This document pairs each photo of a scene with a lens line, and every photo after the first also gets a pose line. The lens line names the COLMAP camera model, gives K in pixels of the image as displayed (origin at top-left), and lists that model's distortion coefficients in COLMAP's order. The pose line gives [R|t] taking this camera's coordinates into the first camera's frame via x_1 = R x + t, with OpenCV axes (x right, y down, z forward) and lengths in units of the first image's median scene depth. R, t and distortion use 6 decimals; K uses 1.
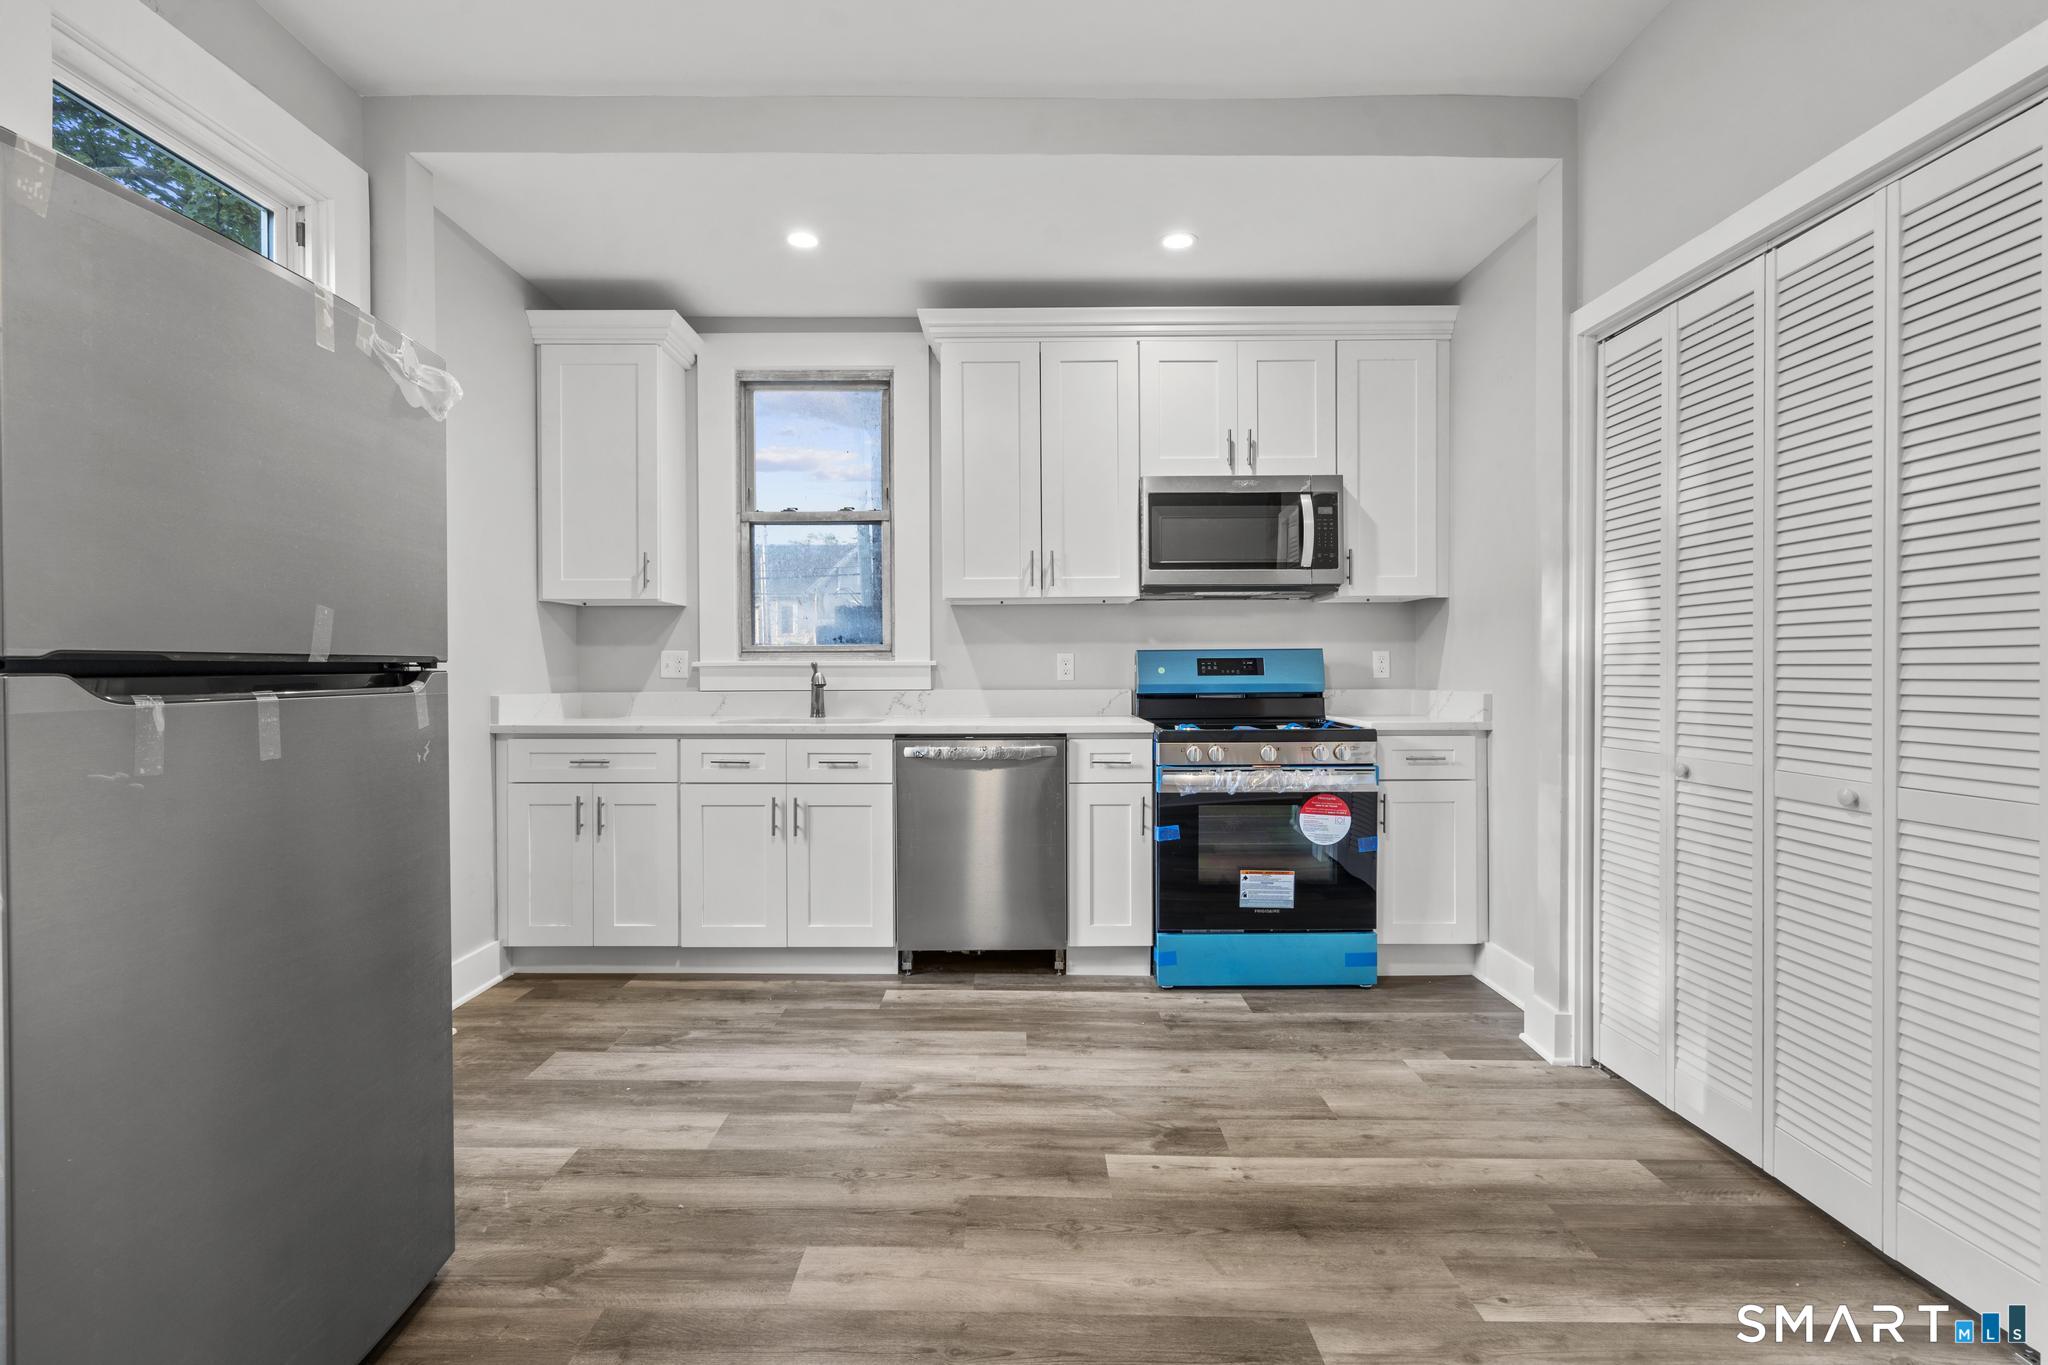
lens RADIAL K [[948.6, 0, 1013.7], [0, 948.6, 649.9], [0, 0, 1]] dist [-0.003757, 0.001879]
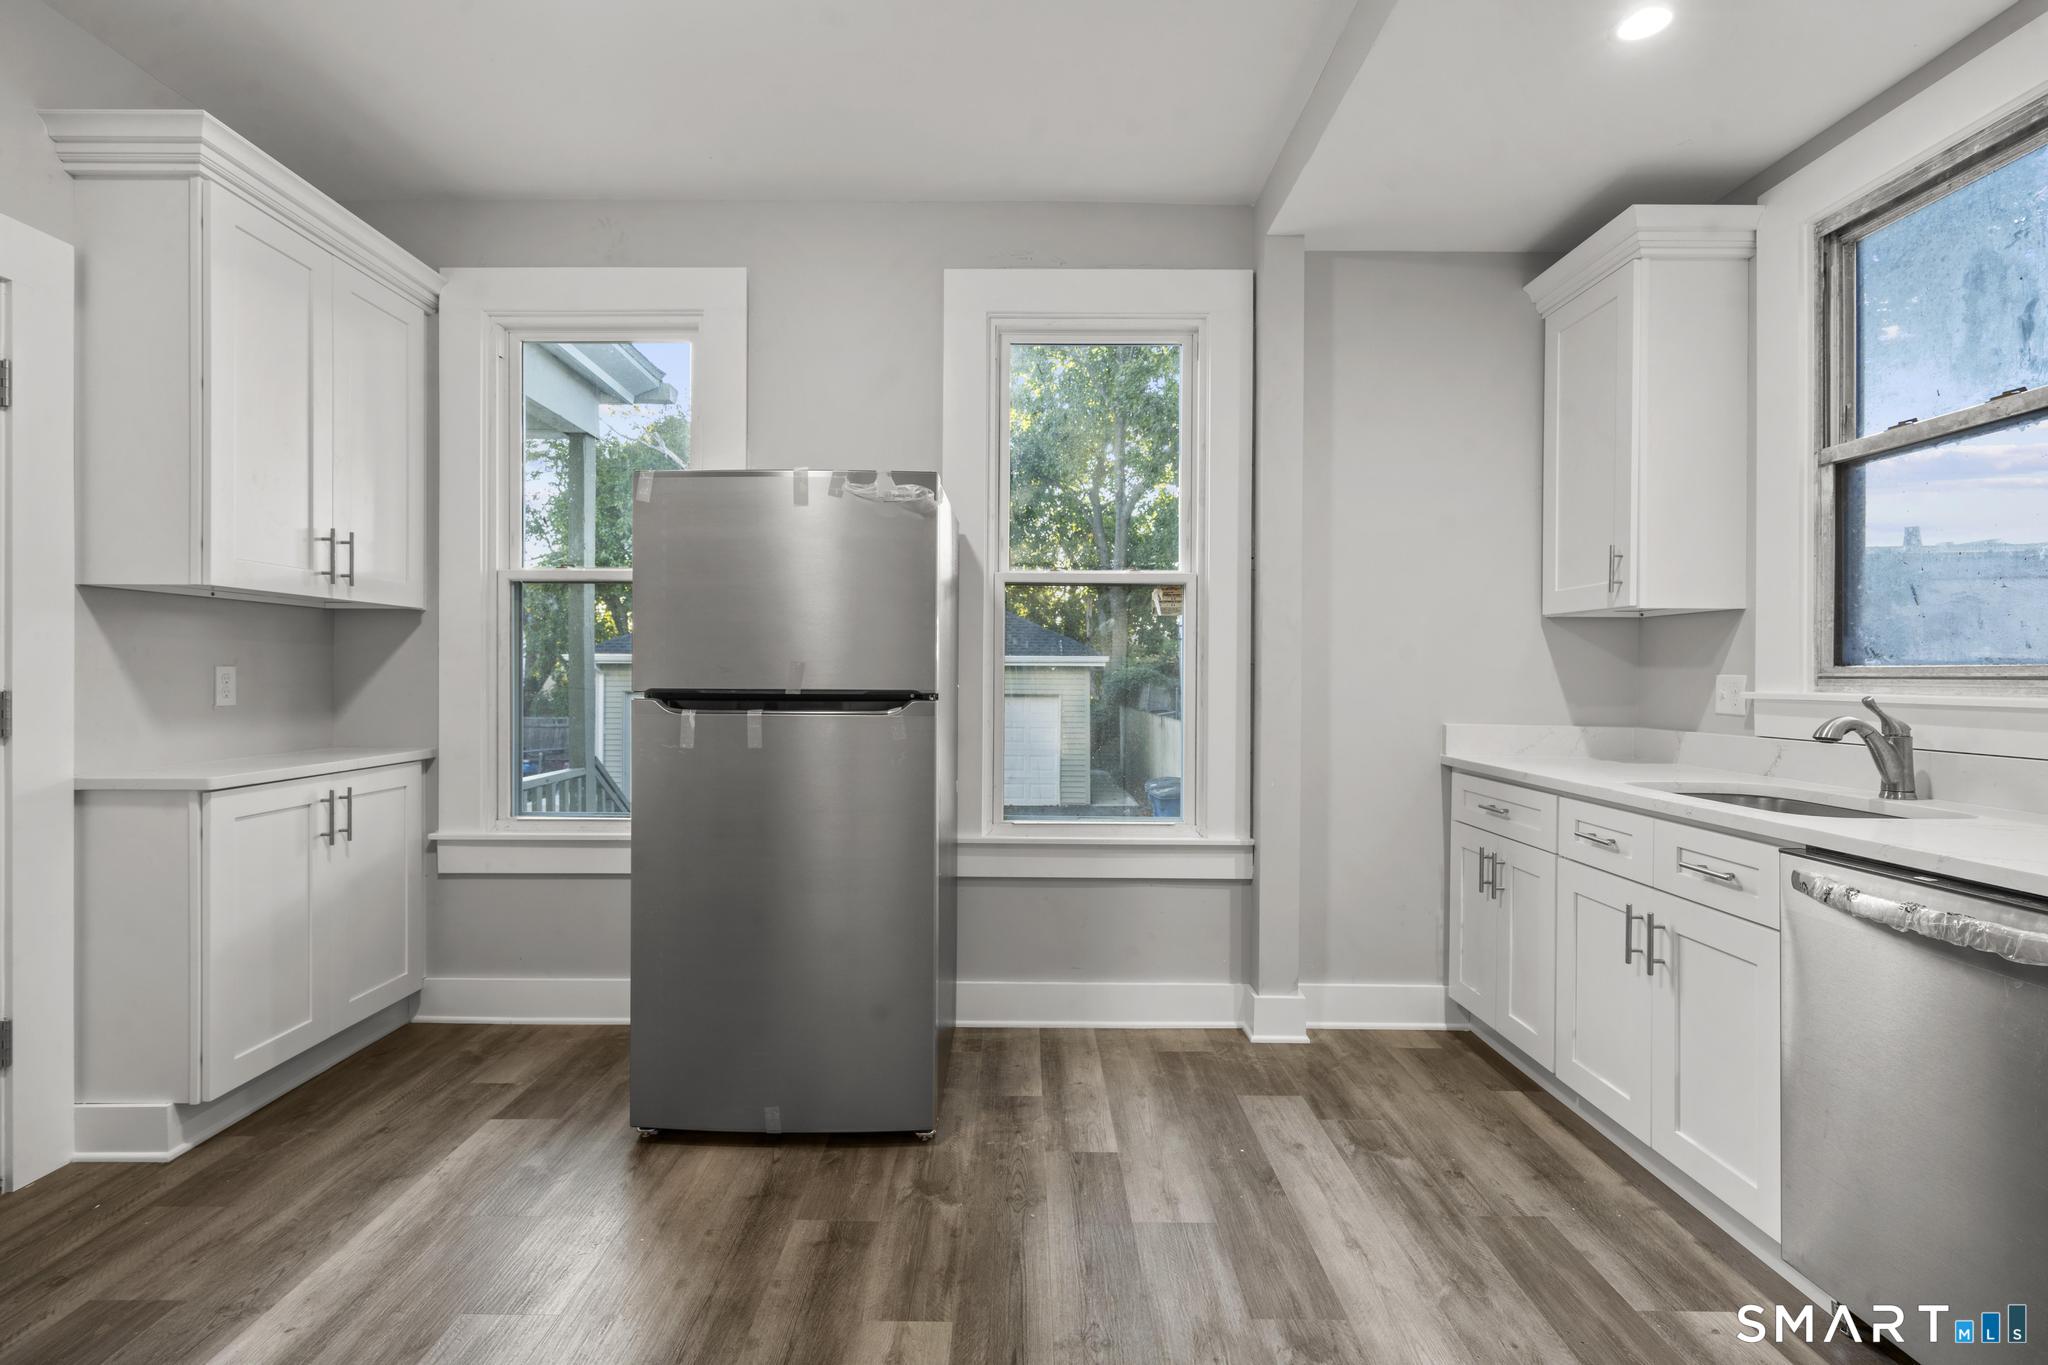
lens RADIAL K [[948.6, 0, 1013.7], [0, 948.6, 649.9], [0, 0, 1]] dist [-0.003757, 0.001879]
pose [[-0.002572, -0.022265, -0.999749, 0.453664], [0.011757, 0.999682, -0.022293, -0.011155], [0.999928, -0.011811, -0.002309, 0.655733]]
